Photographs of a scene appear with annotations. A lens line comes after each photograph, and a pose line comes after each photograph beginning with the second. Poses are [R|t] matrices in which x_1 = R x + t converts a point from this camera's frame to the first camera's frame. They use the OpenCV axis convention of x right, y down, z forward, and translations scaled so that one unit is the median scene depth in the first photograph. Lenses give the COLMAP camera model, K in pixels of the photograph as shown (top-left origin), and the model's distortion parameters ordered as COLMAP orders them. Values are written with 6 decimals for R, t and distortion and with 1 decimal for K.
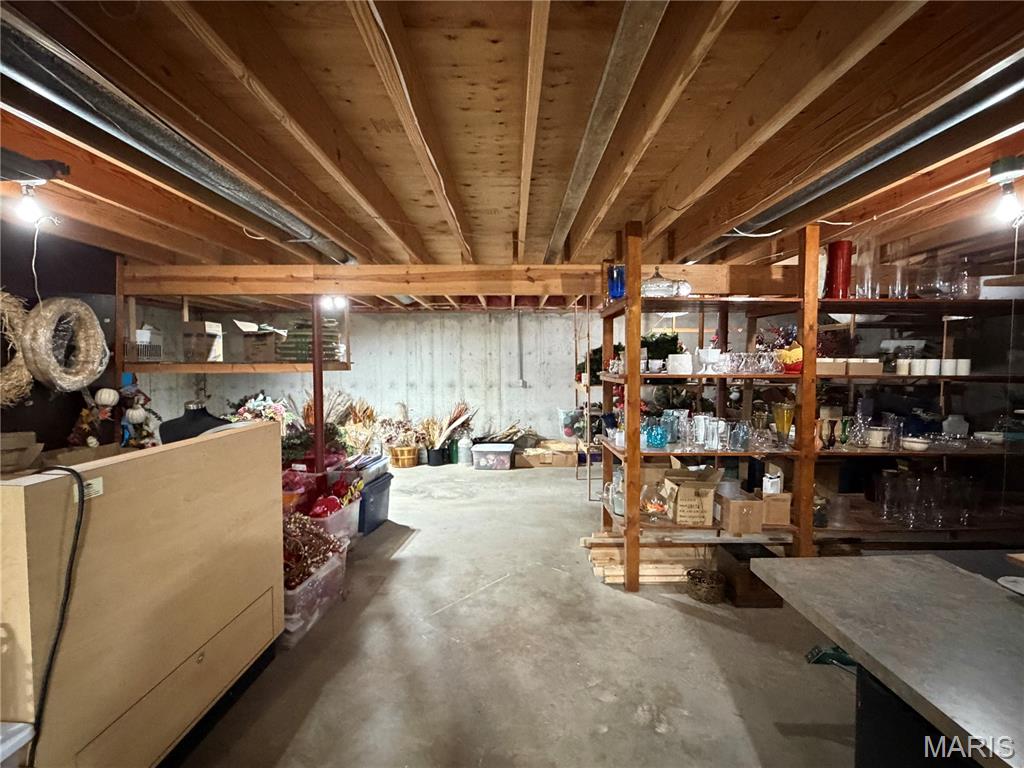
lens RADIAL K [[490.1, 0, 512.0], [0, 490.1, 384.0], [0, 0, 1]] dist [-0.000425, -0.000177]
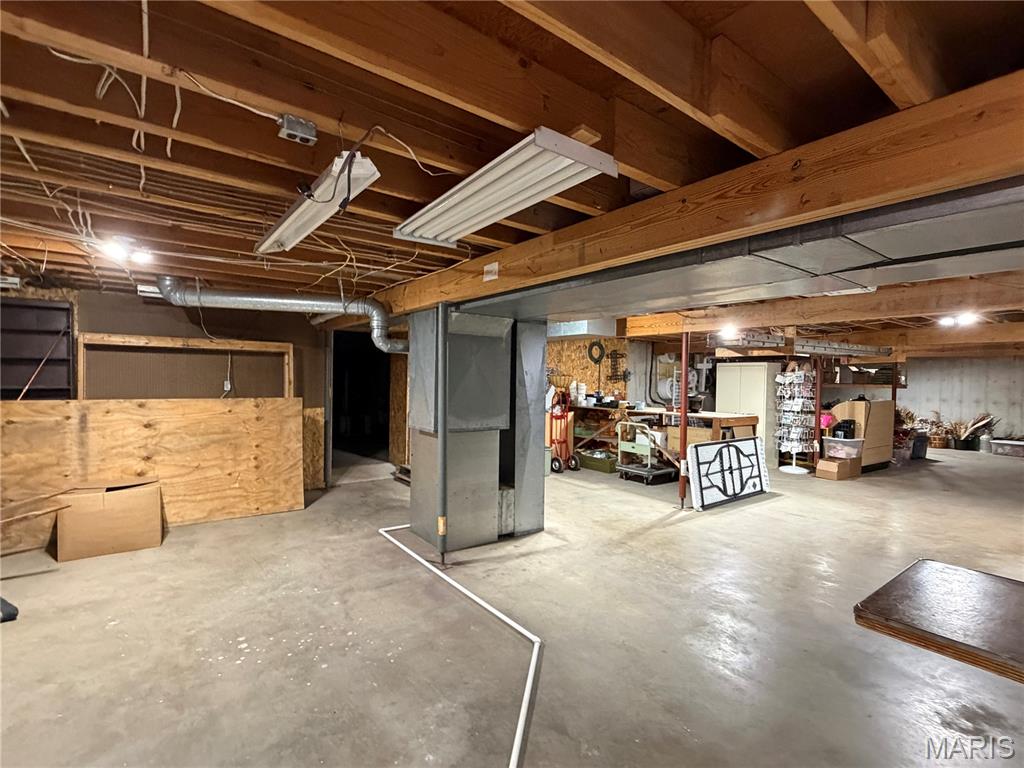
lens RADIAL K [[490.1, 0, 512.0], [0, 490.1, 384.0], [0, 0, 1]] dist [-0.000425, -0.000177]
pose [[0.598098, 0.026021, -0.801000, 0.247402], [-0.058825, 0.998202, -0.011497, 0.054188], [0.799261, 0.053995, 0.598554, -1.161201]]
